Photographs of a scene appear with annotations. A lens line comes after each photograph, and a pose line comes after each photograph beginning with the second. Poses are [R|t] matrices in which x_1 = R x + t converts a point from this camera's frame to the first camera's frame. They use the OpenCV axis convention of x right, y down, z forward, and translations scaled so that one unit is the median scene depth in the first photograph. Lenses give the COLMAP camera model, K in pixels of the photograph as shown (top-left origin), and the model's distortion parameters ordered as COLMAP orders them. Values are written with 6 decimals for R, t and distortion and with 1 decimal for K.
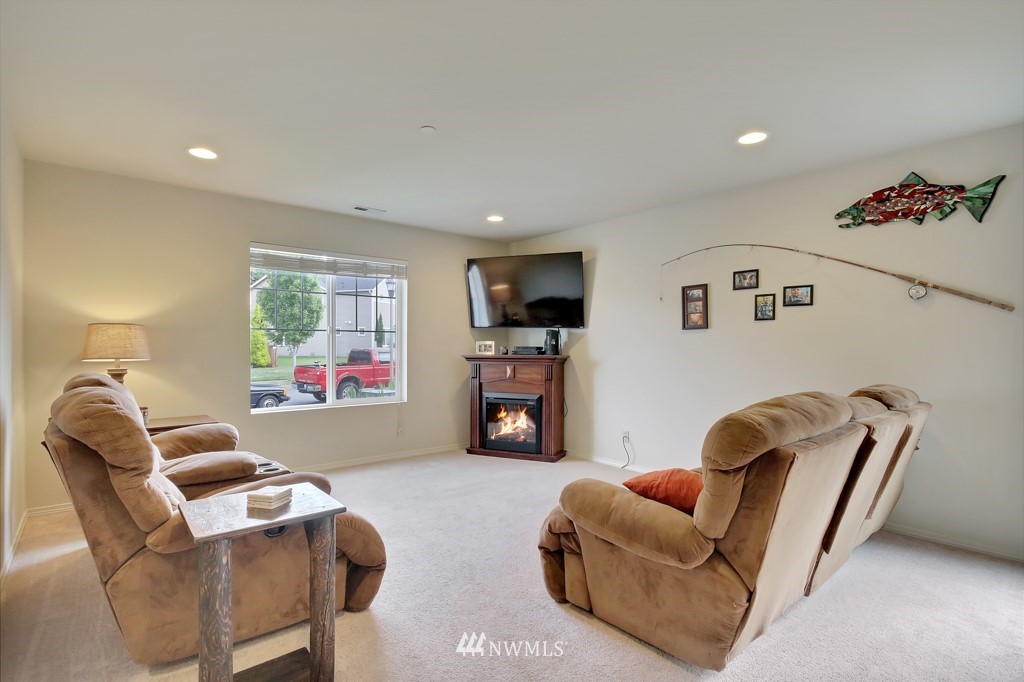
lens RADIAL K [[477.6, 0, 493.1], [0, 477.6, 352.4], [0, 0, 1]] dist [-0.024850, -0.000585]
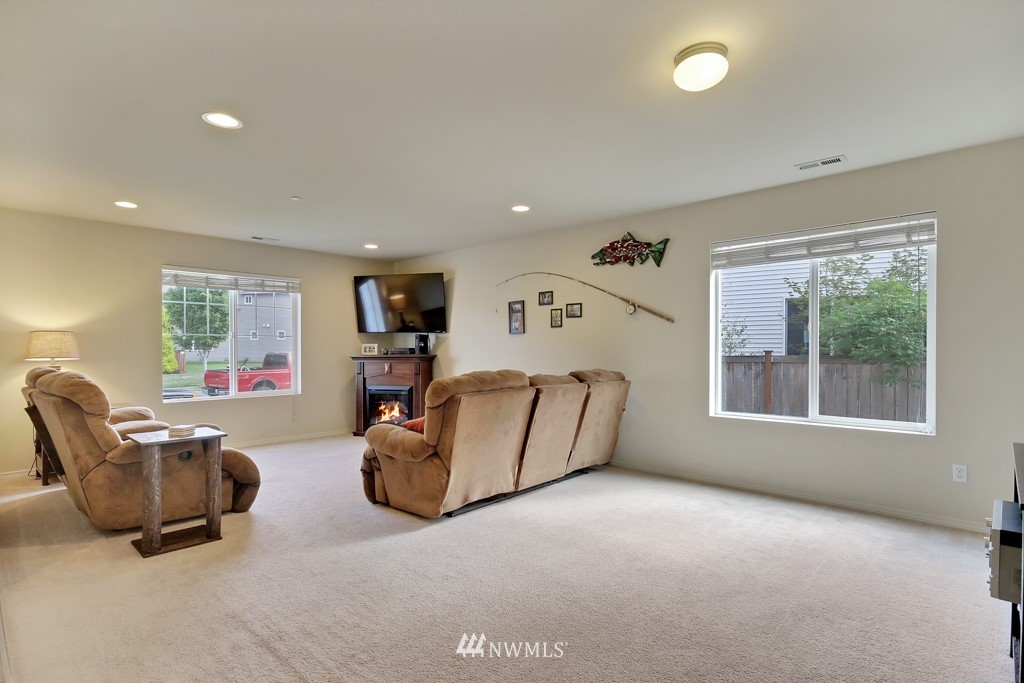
lens RADIAL K [[477.6, 0, 493.1], [0, 477.6, 352.9], [0, 0, 1]] dist [-0.024850, -0.000585]
pose [[0.988637, -0.007981, 0.150110, 0.217878], [0.008876, 0.999947, -0.005291, 0.017887], [-0.150060, 0.006564, 0.988655, -0.481934]]
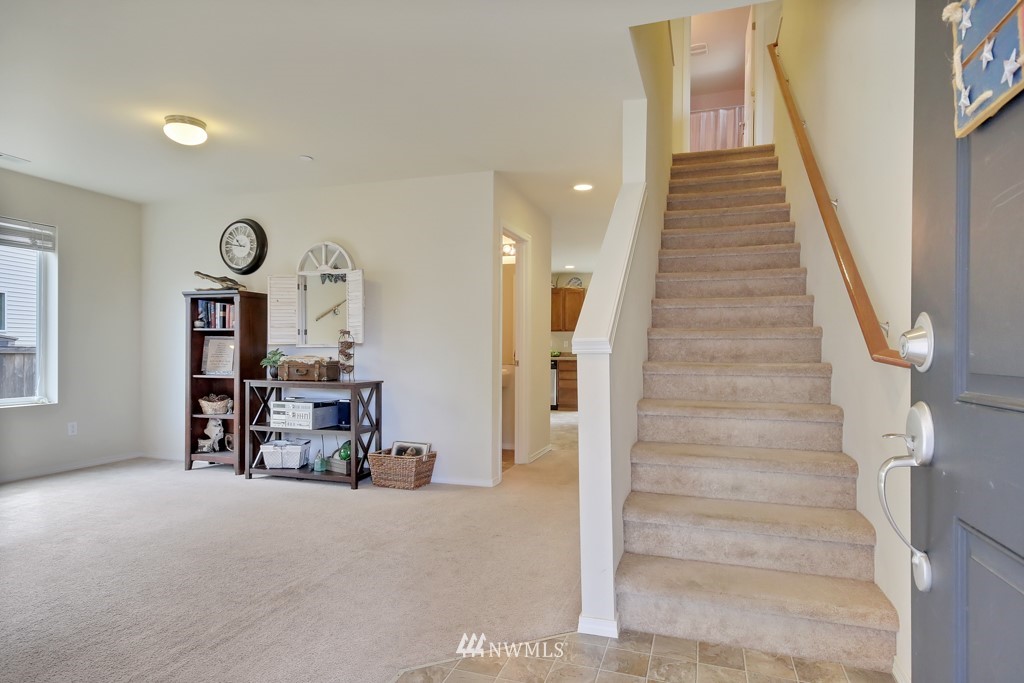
lens RADIAL K [[550.9, 0, 510.3], [0, 550.9, 347.8], [0, 0, 1]] dist [0.025279, 0.000474]
pose [[-0.553229, -0.010606, 0.832962, -0.662125], [0.003984, 0.999874, 0.015377, 0.028818], [-0.833020, 0.011826, -0.553117, 0.190616]]
